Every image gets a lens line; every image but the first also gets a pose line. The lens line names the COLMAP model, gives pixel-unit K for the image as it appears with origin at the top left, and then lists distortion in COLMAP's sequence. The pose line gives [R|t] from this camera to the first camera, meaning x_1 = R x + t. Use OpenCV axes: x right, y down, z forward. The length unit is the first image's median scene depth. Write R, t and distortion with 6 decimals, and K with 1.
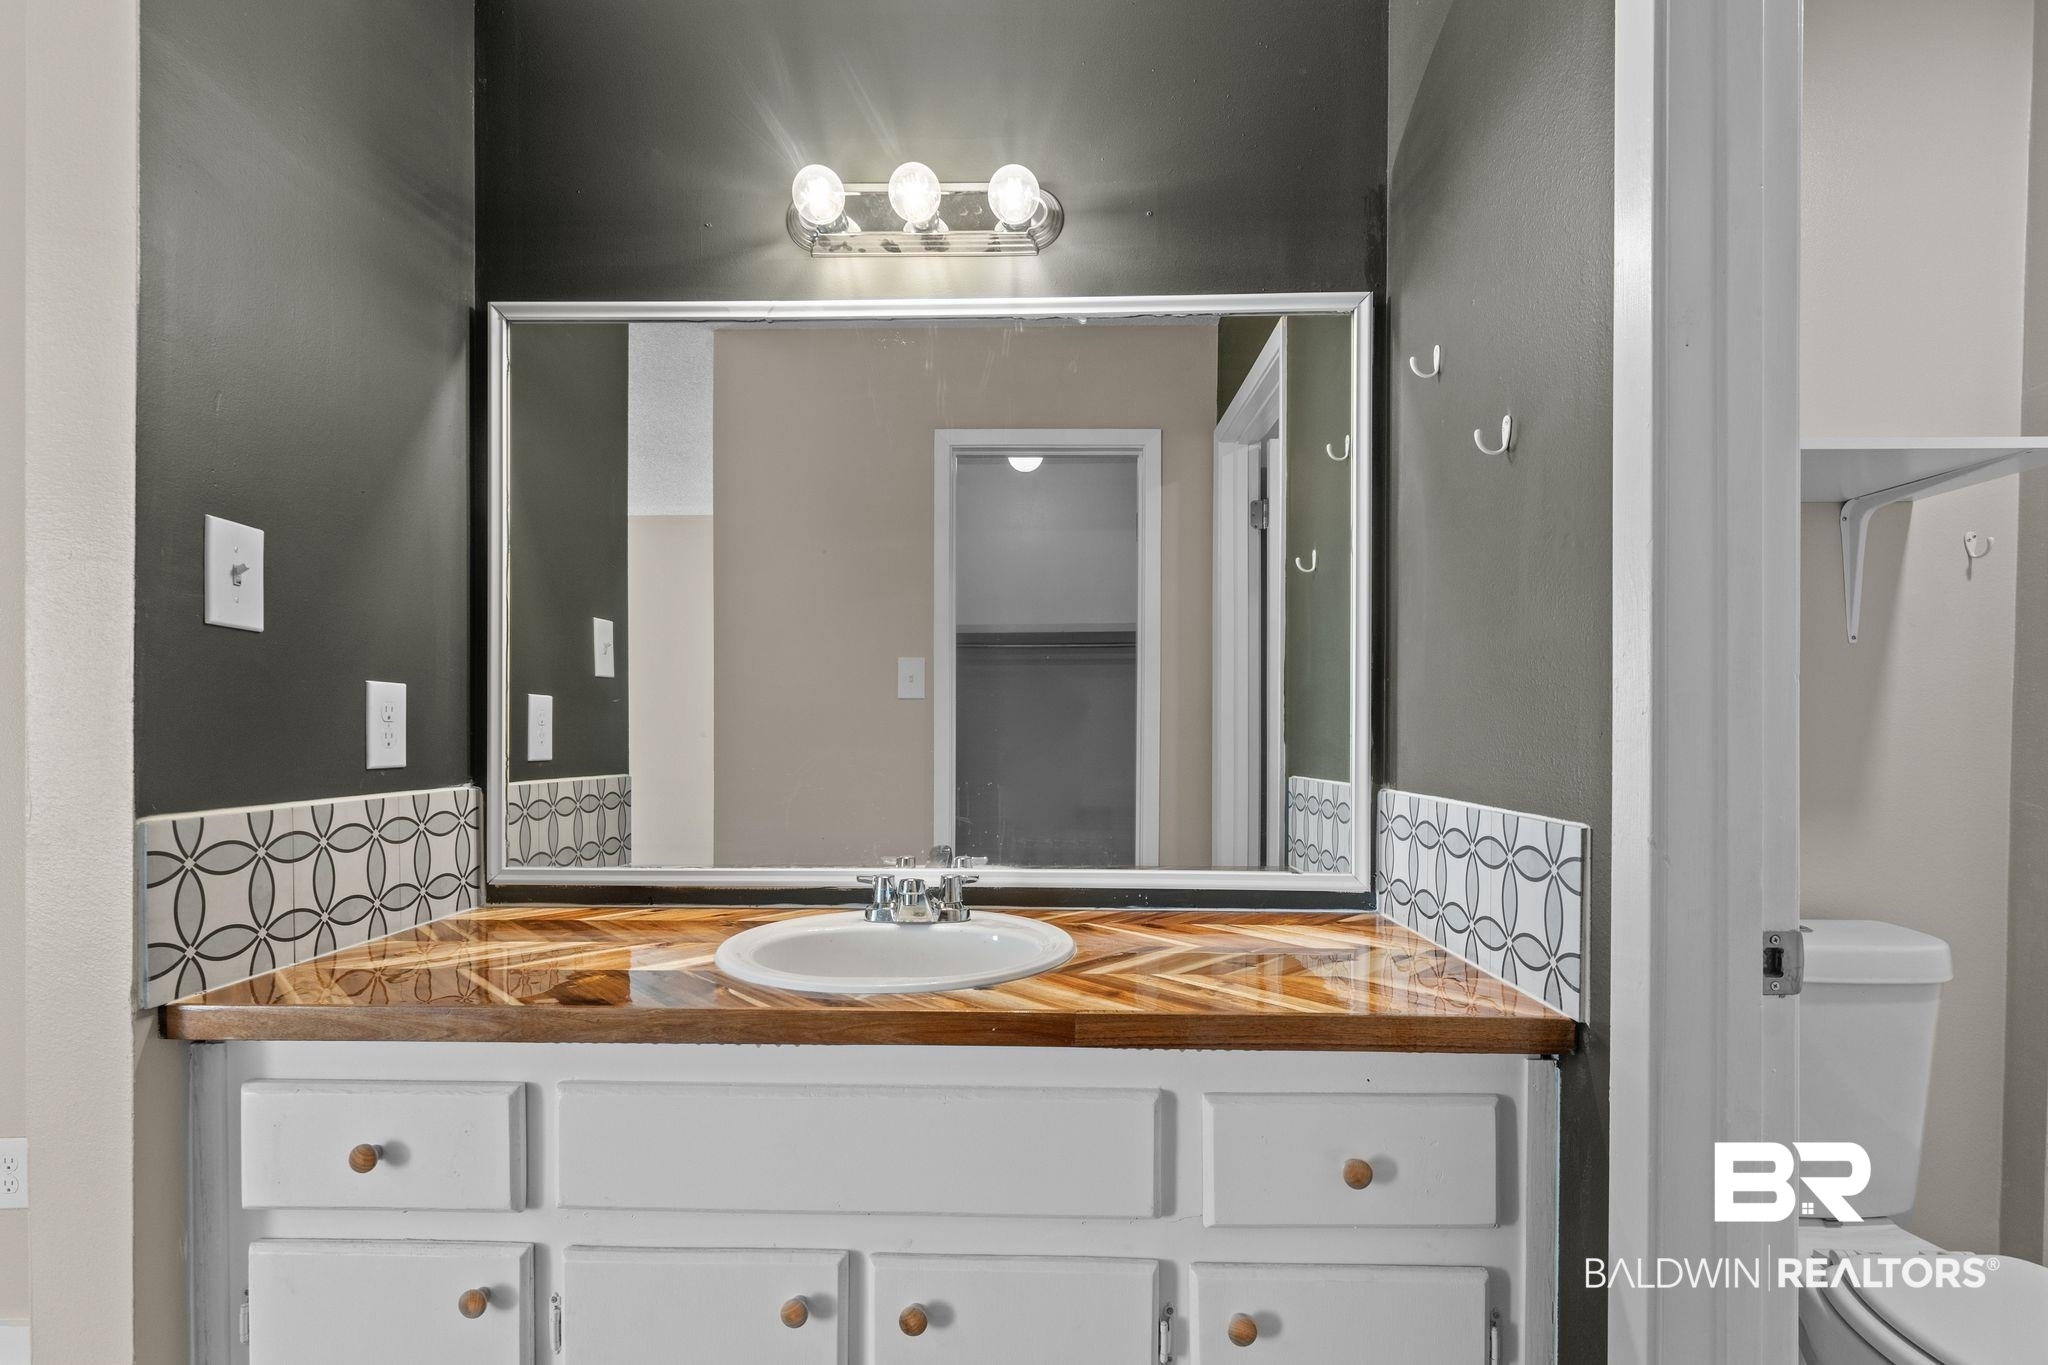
lens RADIAL K [[873.5, 0, 1020.9], [0, 873.5, 718.8], [0, 0, 1]] dist [0.000453, 0.000016]
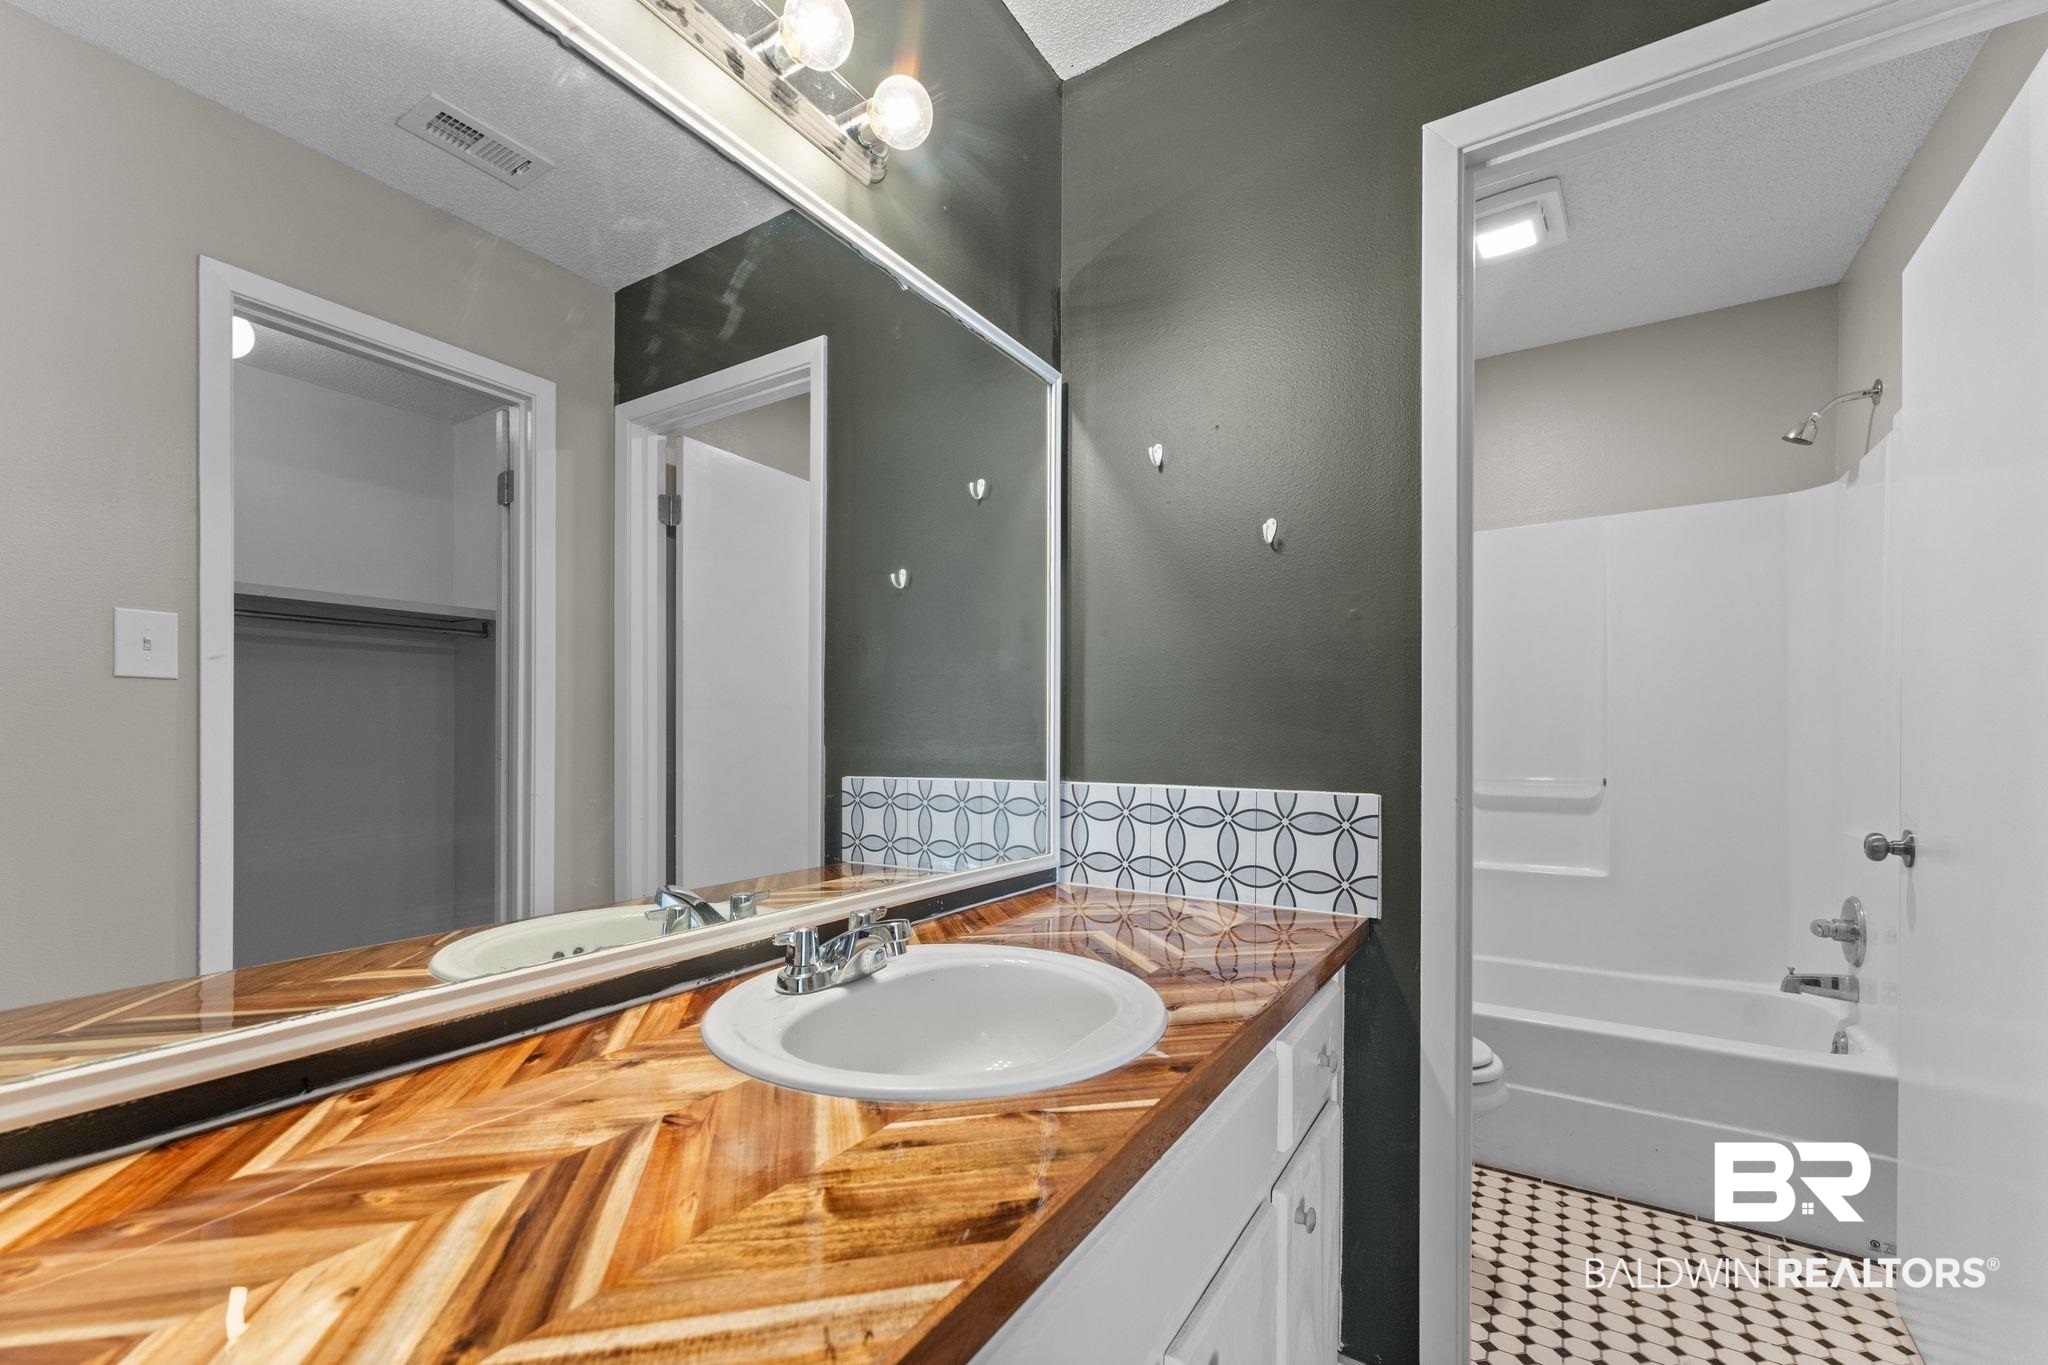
lens RADIAL K [[843.1, 0, 1010.5], [0, 843.1, 715.3], [0, 0, 1]] dist [0.002962, 0.000340]
pose [[0.528332, 0.039438, 0.848121, -0.608419], [-0.014788, 0.999197, -0.037251, 0.026055], [-0.848909, 0.007139, 0.528491, 0.440551]]
